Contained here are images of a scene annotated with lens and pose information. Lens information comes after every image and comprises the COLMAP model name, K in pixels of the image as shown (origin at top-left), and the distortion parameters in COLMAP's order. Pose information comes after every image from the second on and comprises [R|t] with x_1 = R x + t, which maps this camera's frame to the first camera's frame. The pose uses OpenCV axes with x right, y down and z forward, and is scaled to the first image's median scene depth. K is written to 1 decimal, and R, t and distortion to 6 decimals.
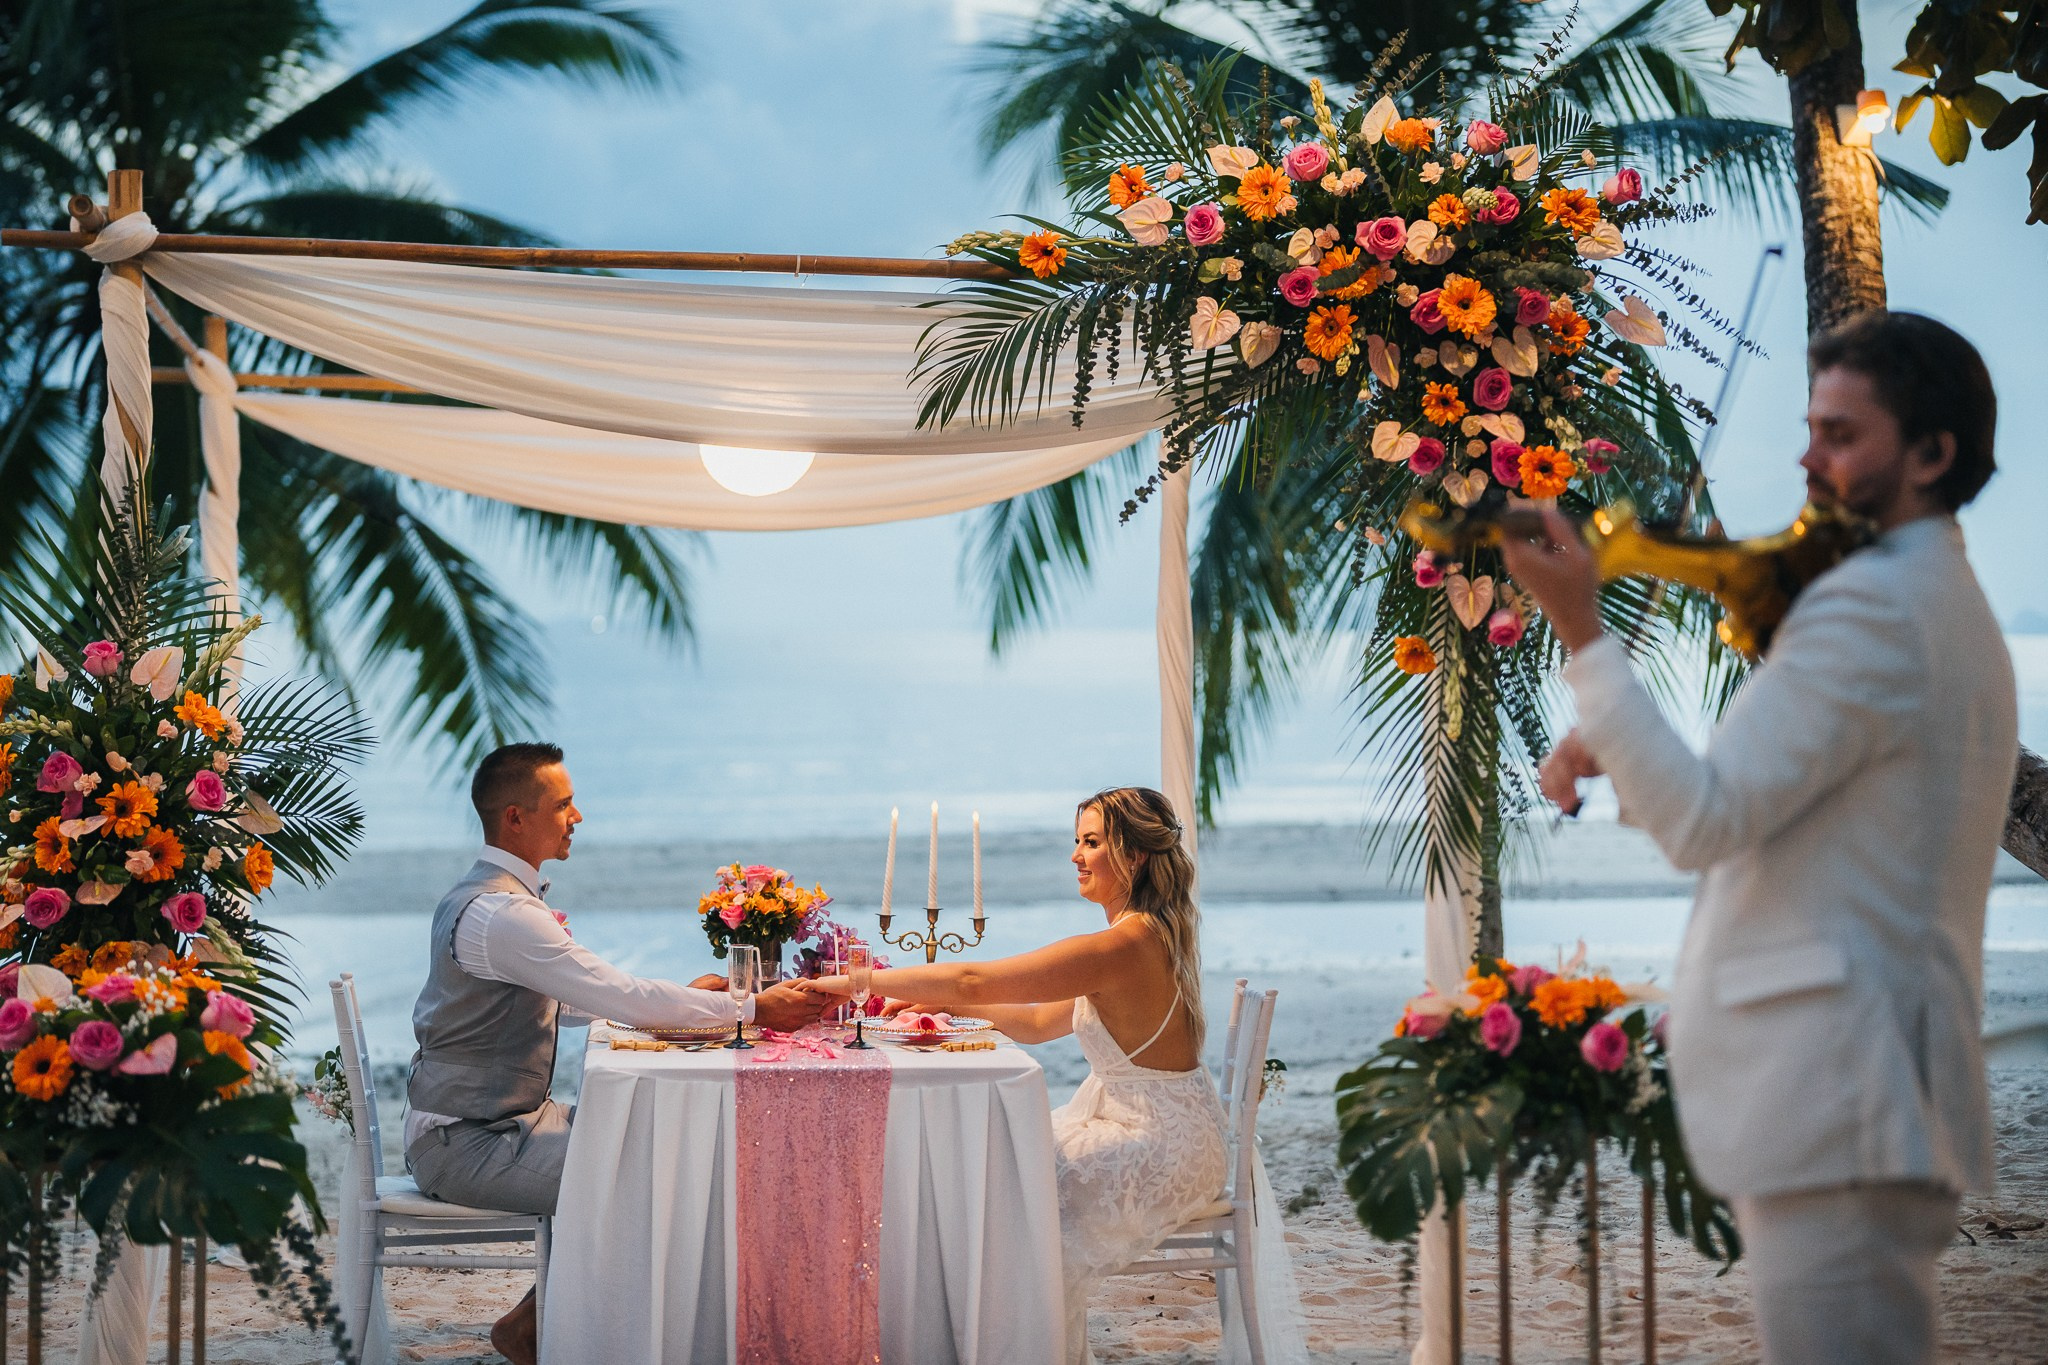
lens RADIAL K [[3007.2, 0, 1024.2], [0, 3007.2, 715.9], [0, 0, 1]] dist [-0.020303, -0.000242]
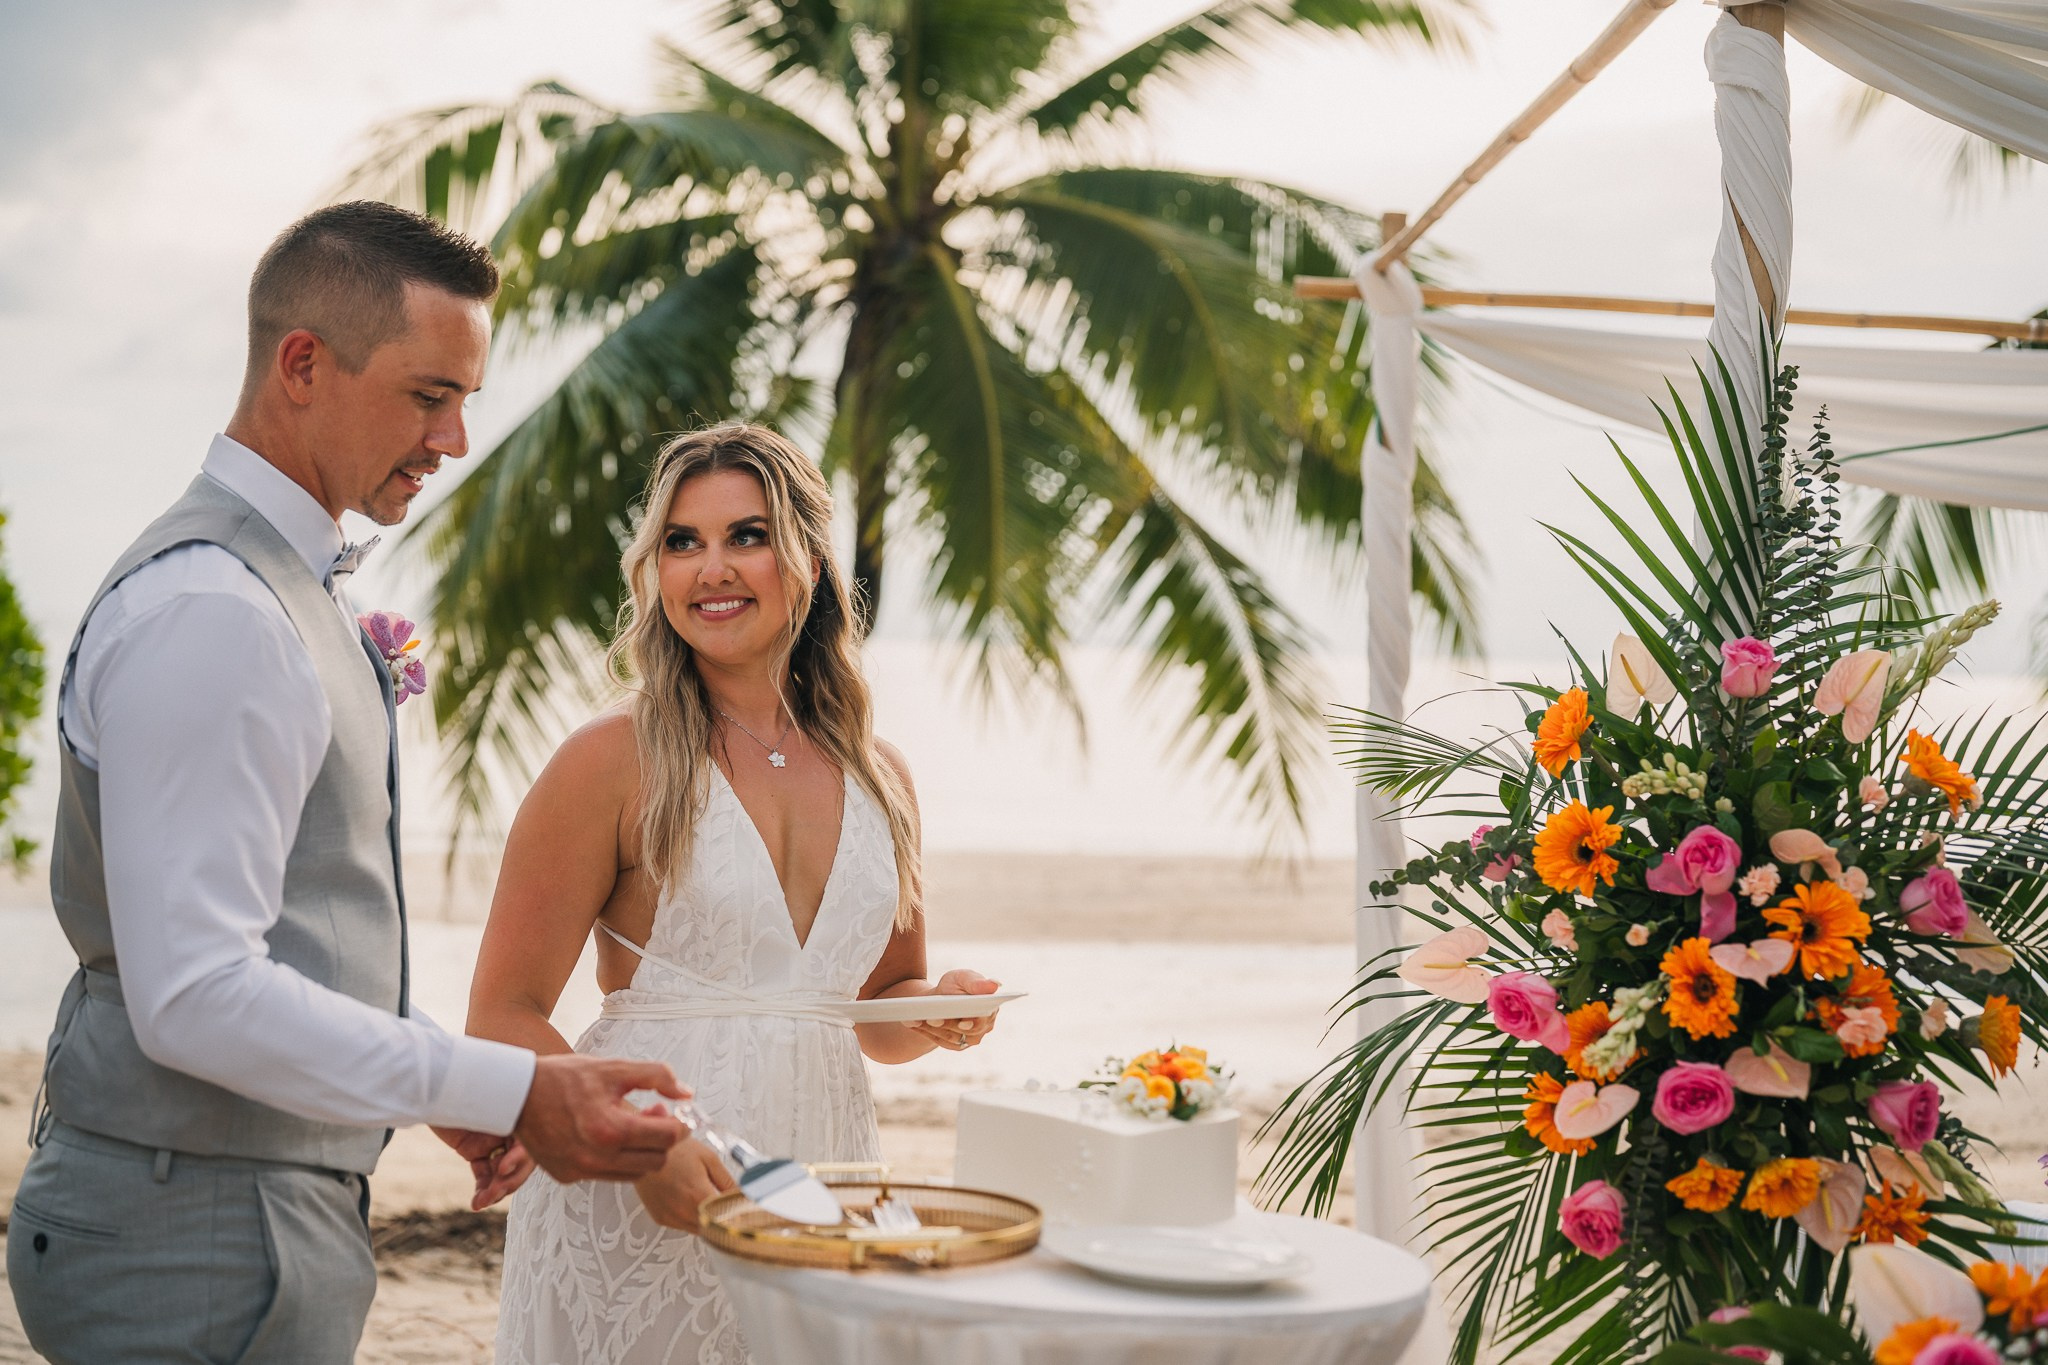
lens RADIAL K [[2809.5, 0, 1020.3], [0, 2809.5, 733.8], [0, 0, 1]] dist [-0.011188, 0.023435]
pose [[0.985764, 0.035253, -0.164395, -0.339911], [-0.035481, 0.999369, 0.001550, -0.001740], [0.164346, 0.004305, 0.986393, 0.416442]]
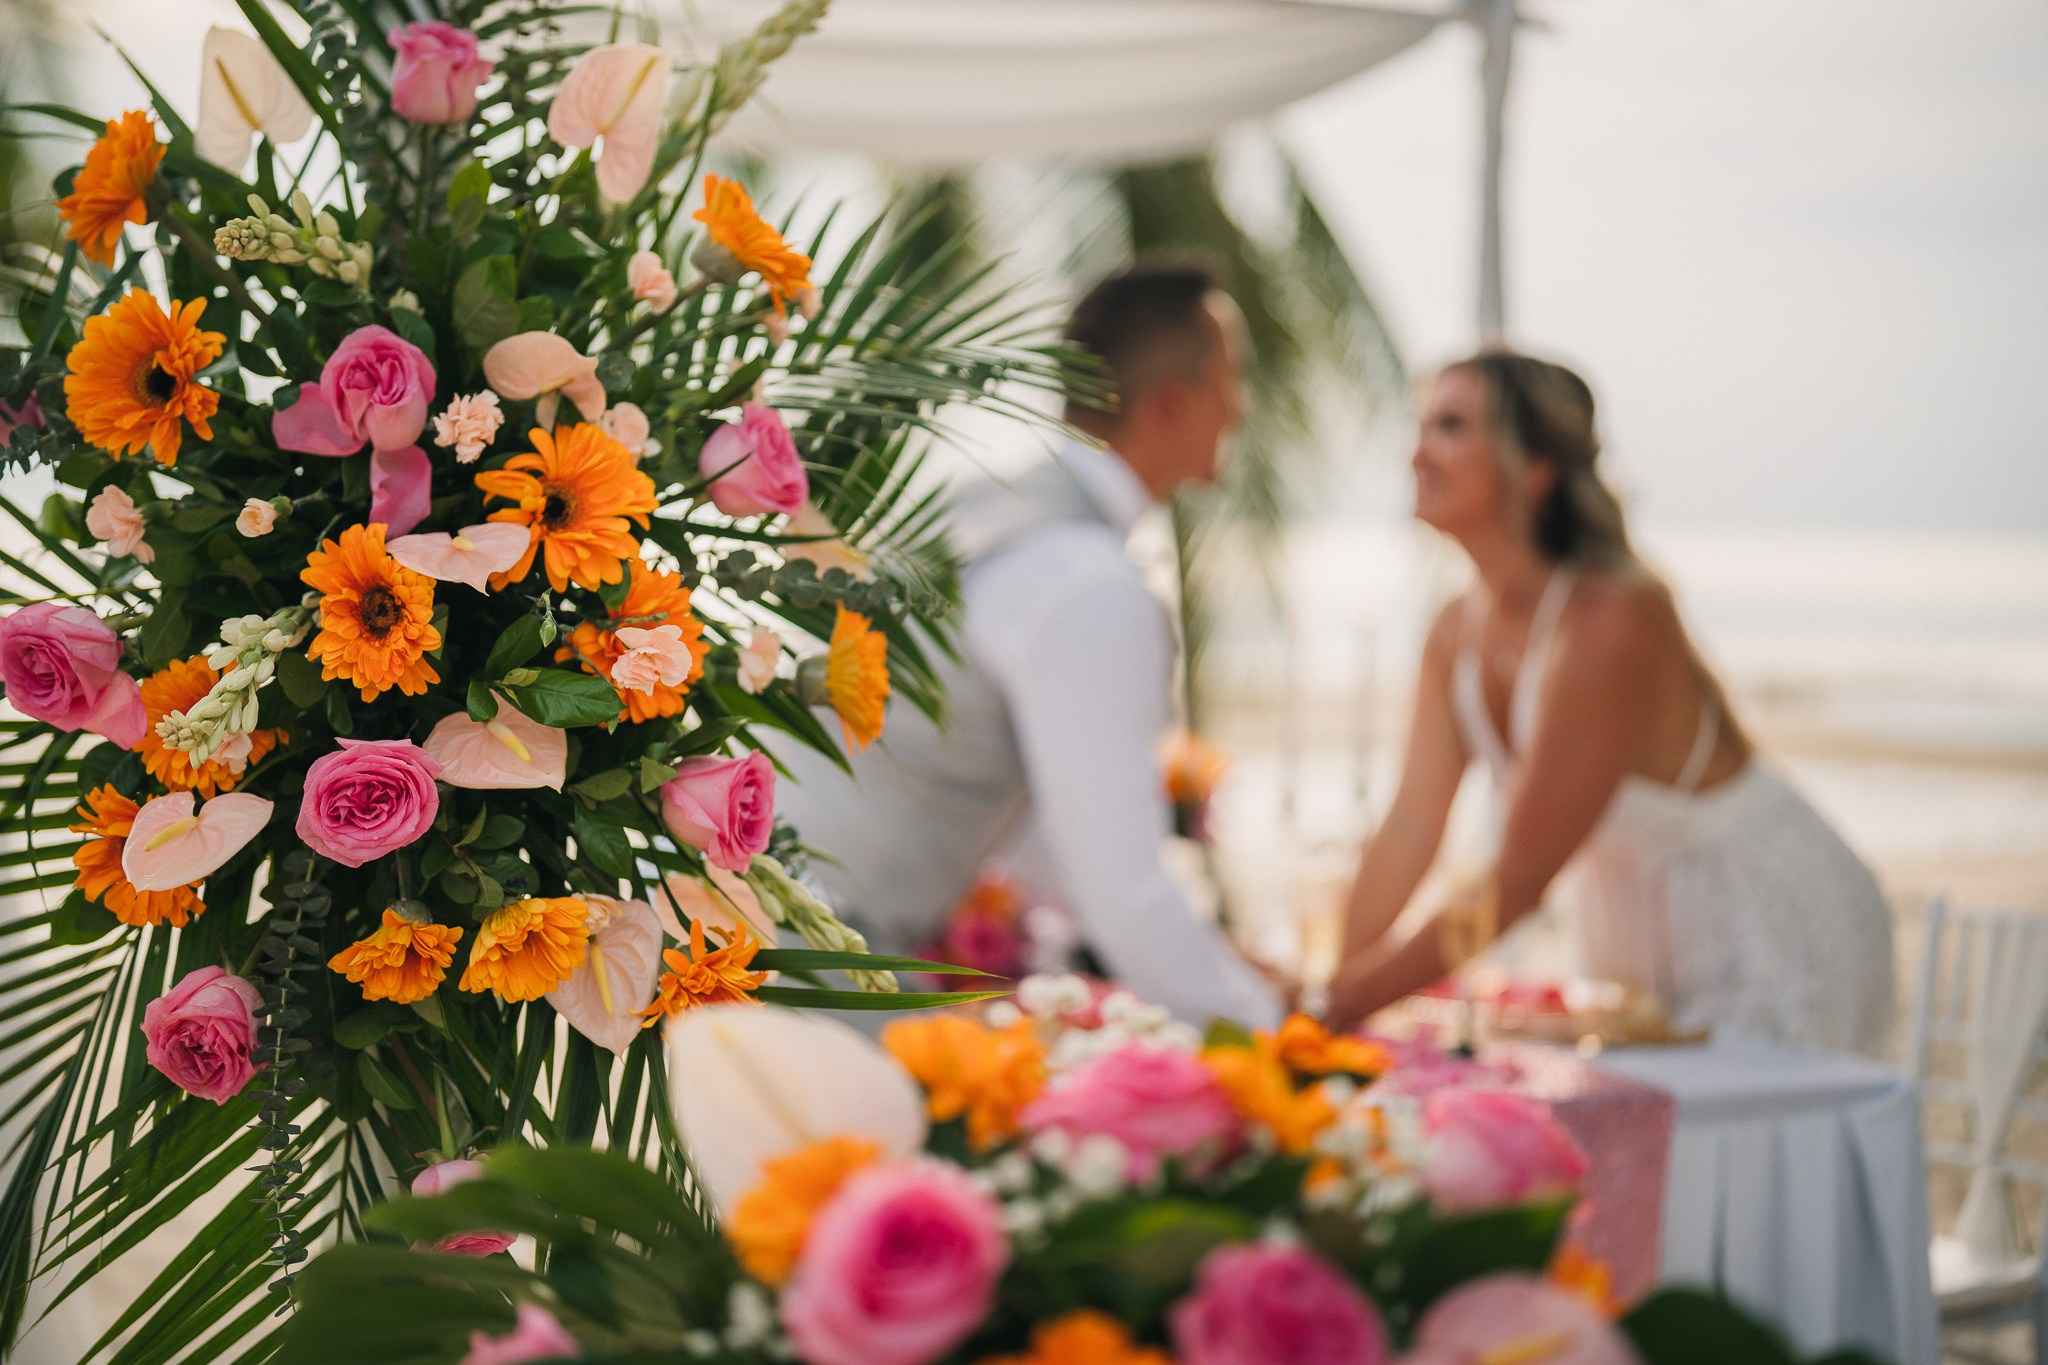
lens RADIAL K [[2809.5, 0, 1020.3], [0, 2809.5, 733.8], [0, 0, 1]] dist [-0.011188, 0.023435]
pose [[0.959676, -0.006285, 0.281038, -0.318118], [-0.005883, 0.999082, 0.042432, 0.040219], [-0.281047, -0.042374, 0.958758, 0.639770]]
